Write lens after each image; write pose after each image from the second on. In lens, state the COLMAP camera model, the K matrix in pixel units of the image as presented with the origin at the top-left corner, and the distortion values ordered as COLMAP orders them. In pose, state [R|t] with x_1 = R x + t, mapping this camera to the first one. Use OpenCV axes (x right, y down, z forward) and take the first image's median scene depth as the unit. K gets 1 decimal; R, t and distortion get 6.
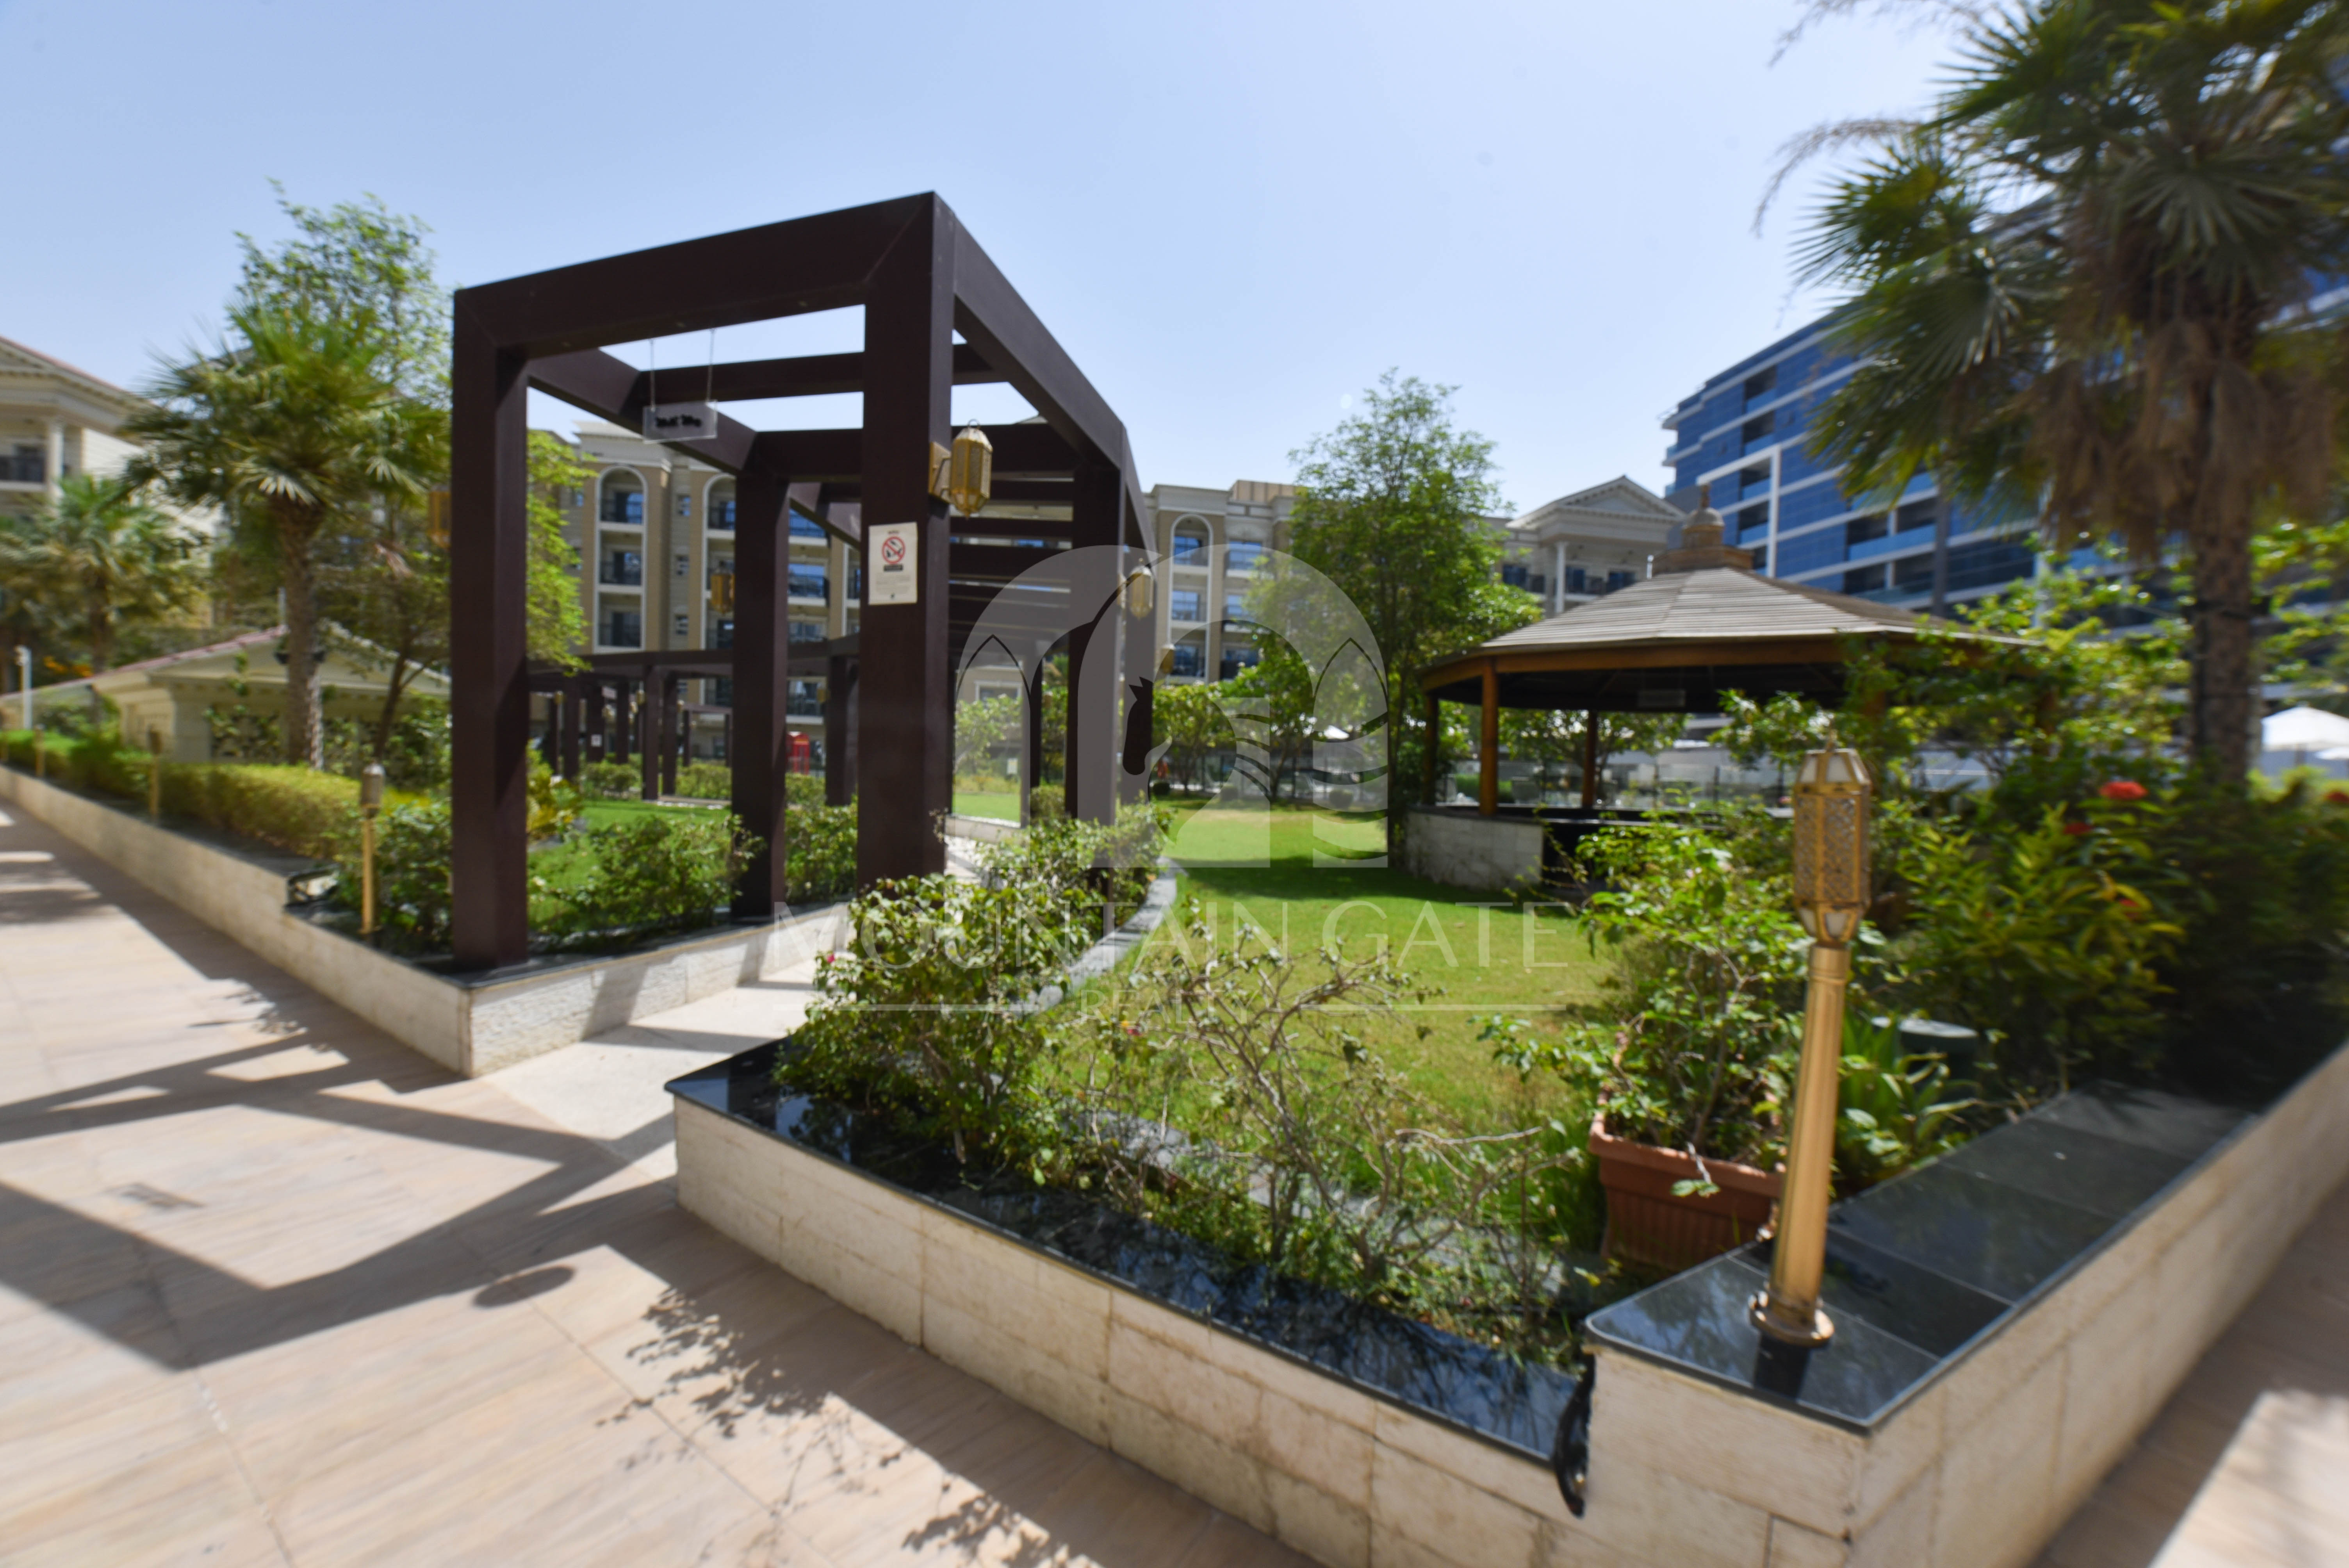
lens RADIAL K [[900.3, 0, 1178.7], [0, 900.3, 776.2], [0, 0, 1]] dist [-0.026111, -0.000047]
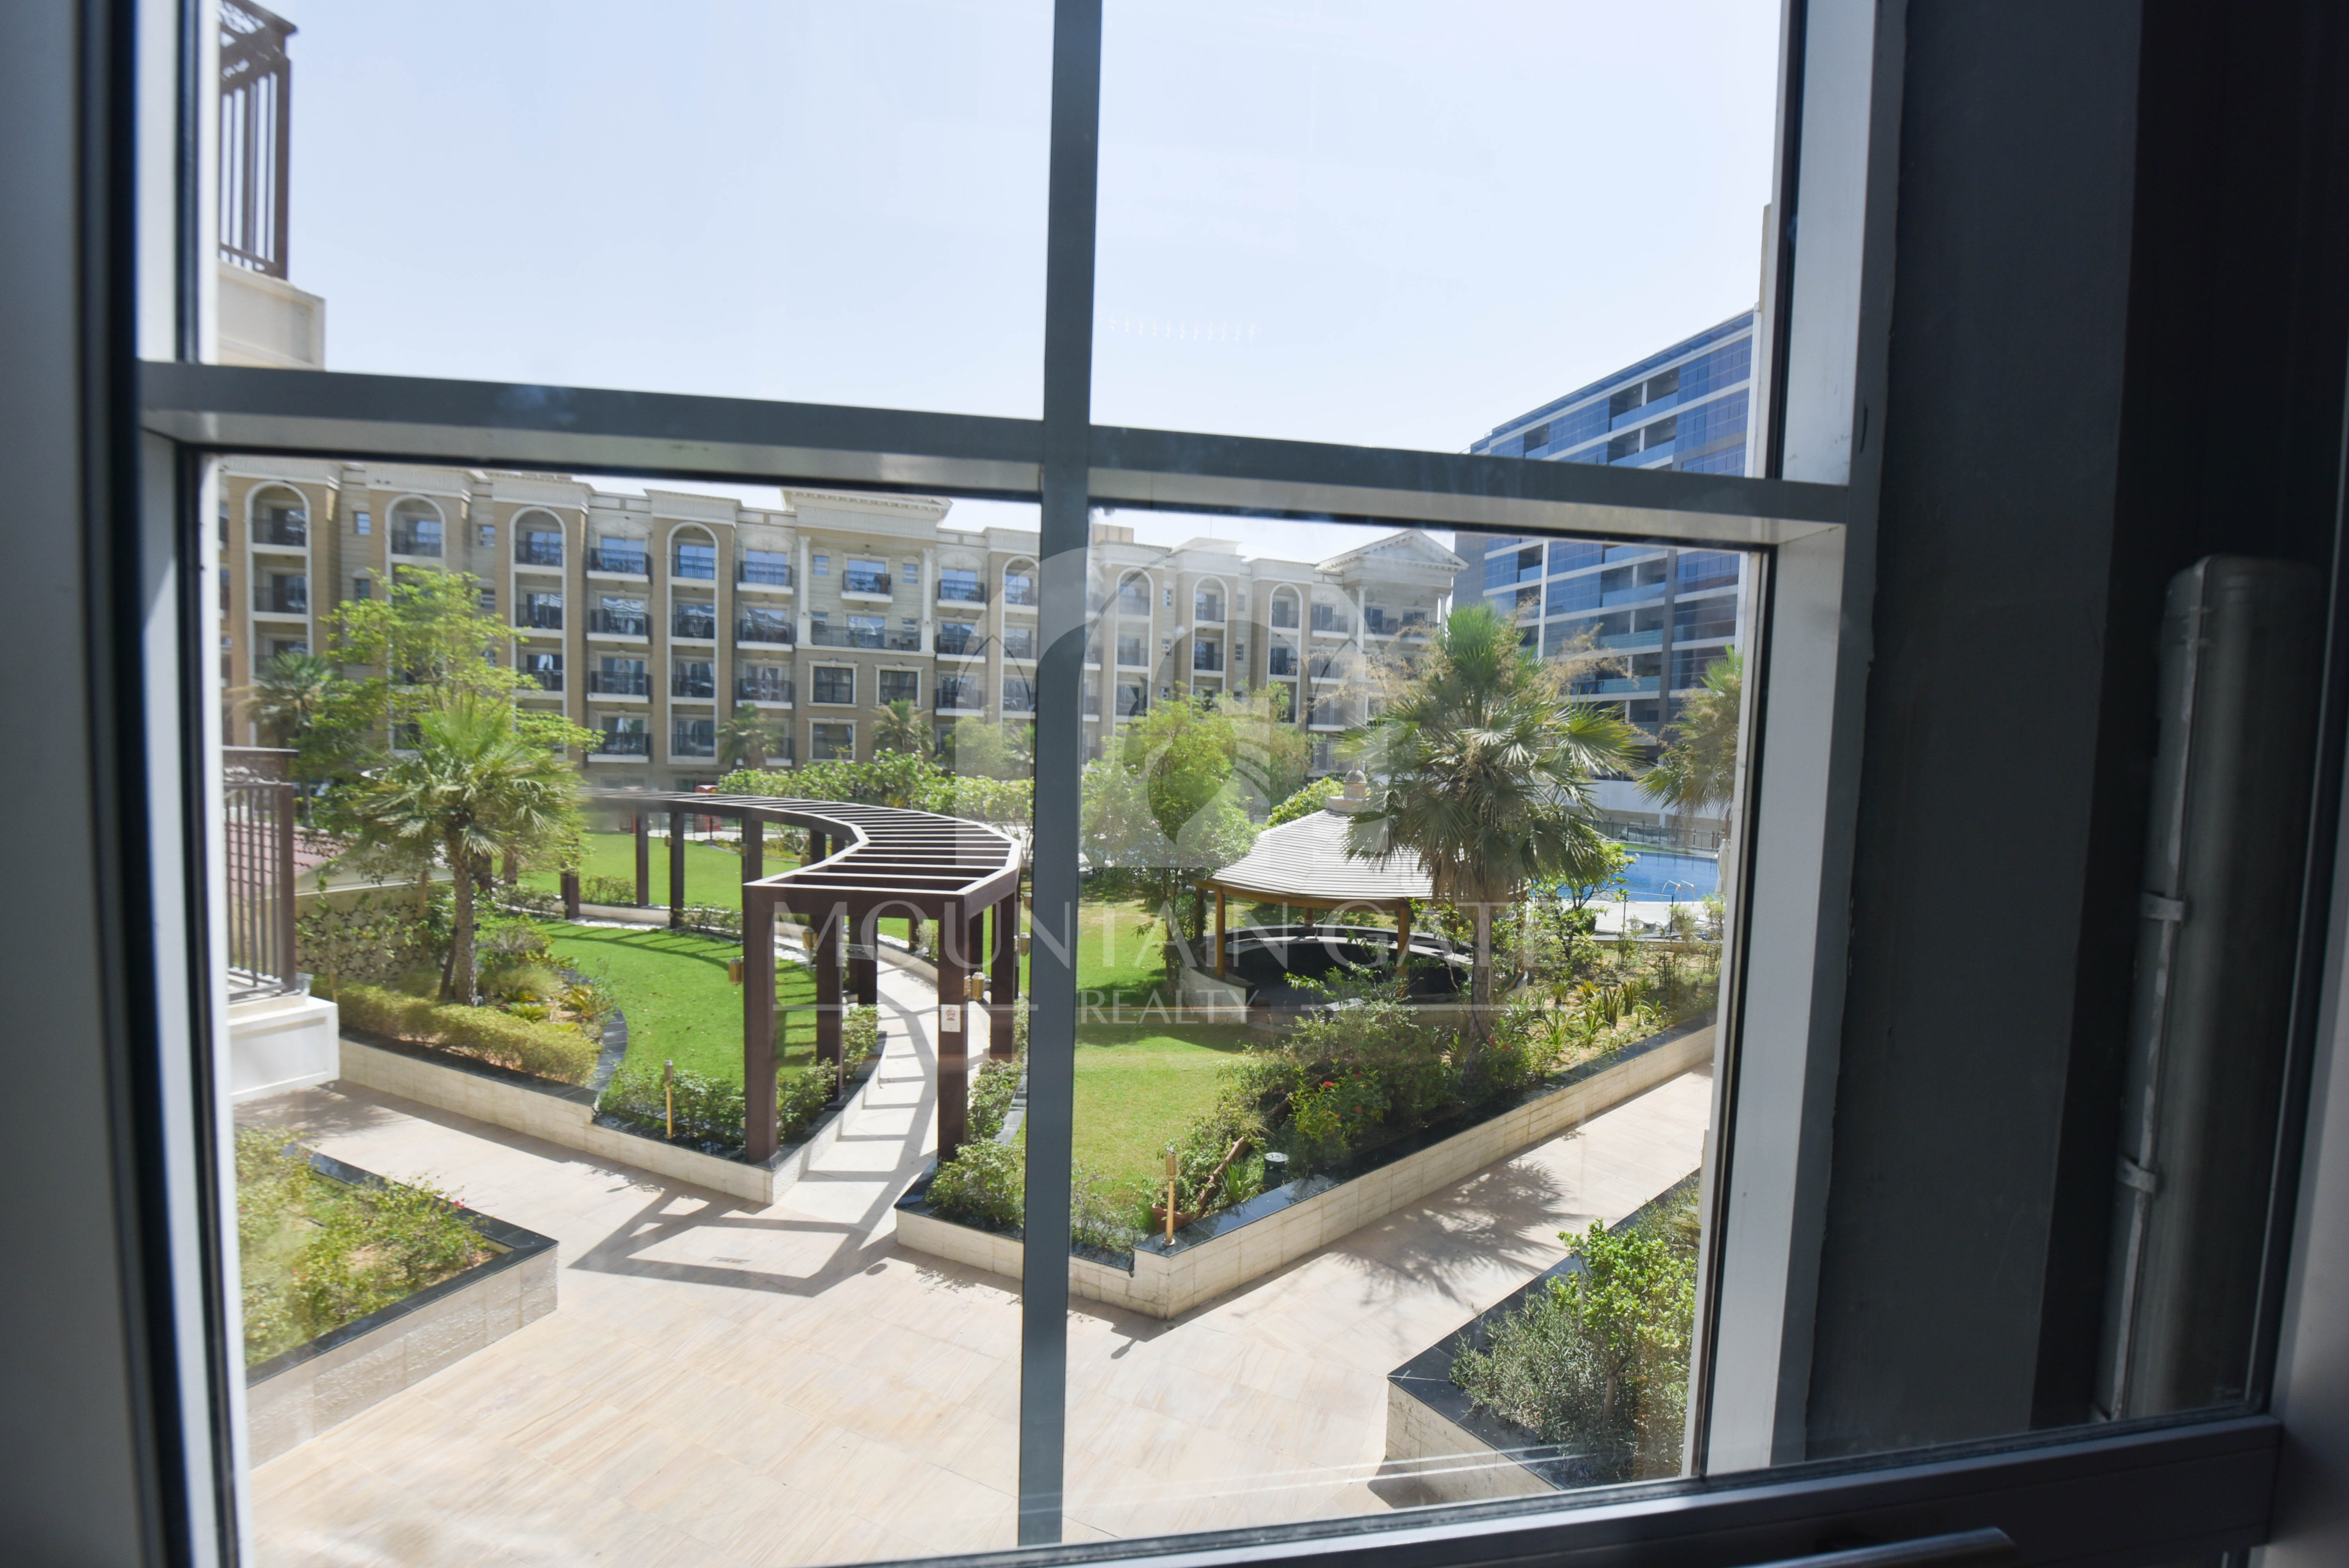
lens RADIAL K [[940.1, 0, 1174.5], [0, 940.1, 784.0], [0, 0, 1]] dist [-0.017761, -0.000012]
pose [[0.984063, -0.012363, 0.177389, -0.120582], [0.007429, 0.999568, 0.028451, -0.939411], [-0.177664, -0.026679, 0.983729, -1.824759]]
